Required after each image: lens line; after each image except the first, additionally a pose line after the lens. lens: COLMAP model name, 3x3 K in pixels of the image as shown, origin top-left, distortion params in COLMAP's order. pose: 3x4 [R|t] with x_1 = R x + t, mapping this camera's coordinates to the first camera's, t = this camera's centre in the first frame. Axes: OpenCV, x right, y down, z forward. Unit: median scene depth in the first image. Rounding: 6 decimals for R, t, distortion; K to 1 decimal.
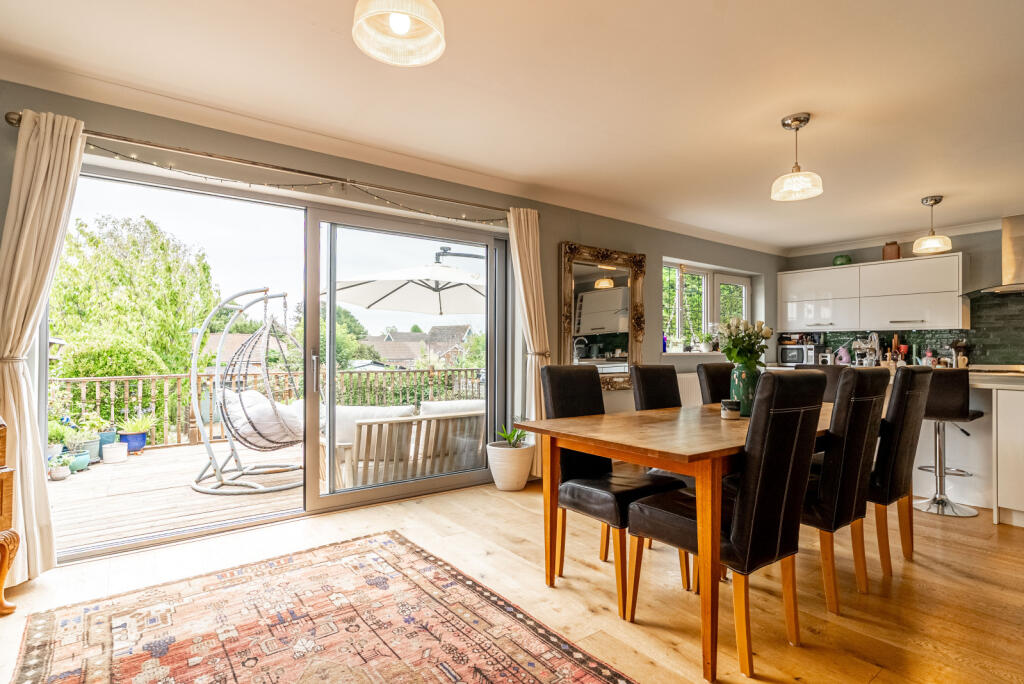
lens RADIAL K [[519.1, 0, 509.4], [0, 519.1, 342.8], [0, 0, 1]] dist [-0.009930, 0.004597]
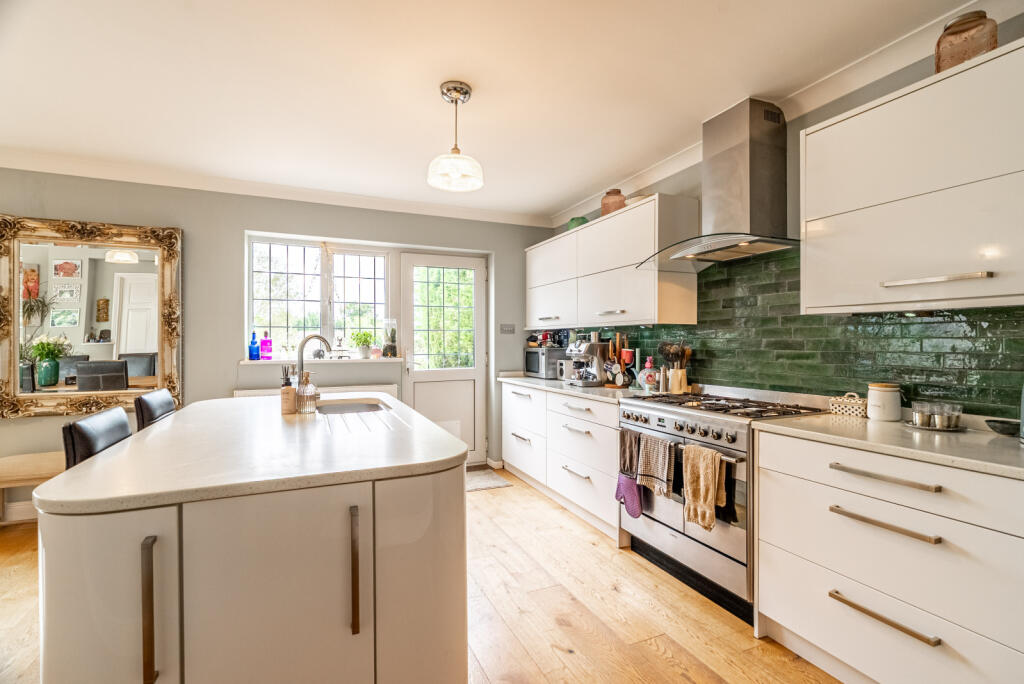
lens RADIAL K [[473.3, 0, 513.9], [0, 473.3, 342.9], [0, 0, 1]] dist [-0.014035, 0.002637]
pose [[0.975440, -0.003176, -0.220243, 1.101619], [0.005339, 0.999943, 0.009228, -0.014238], [0.220201, -0.010177, 0.975401, 0.576388]]
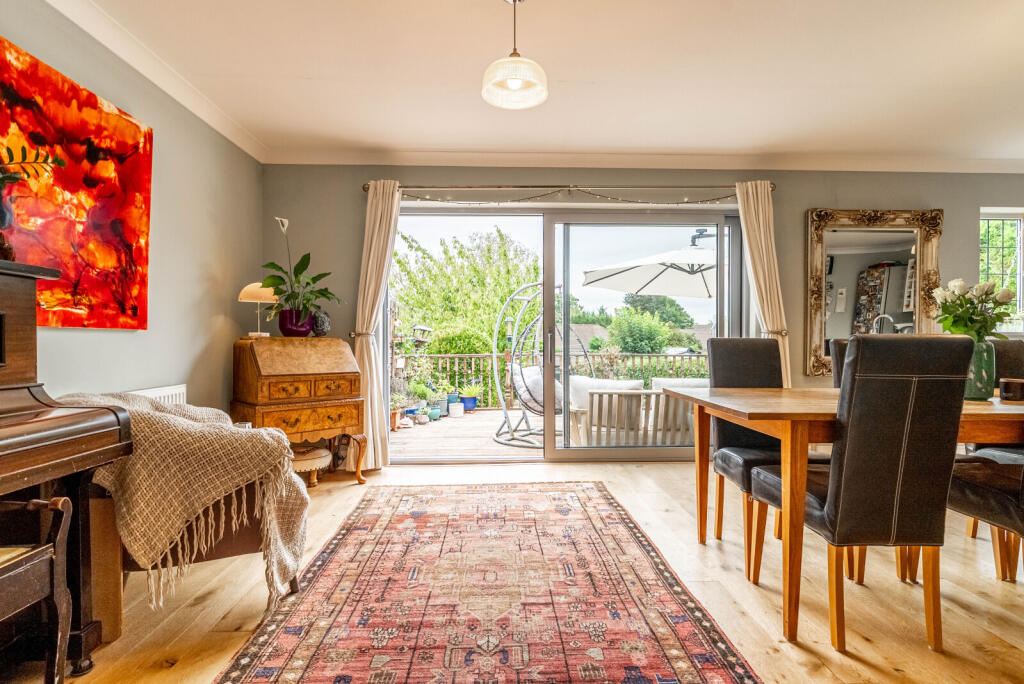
lens RADIAL K [[519.1, 0, 503.2], [0, 519.1, 341.1], [0, 0, 1]] dist [-0.009930, 0.004597]
pose [[0.813563, 0.001966, -0.581473, 0.219672], [0.008255, 0.999854, 0.014931, 0.020420], [0.581417, -0.016947, 0.813429, -0.059326]]
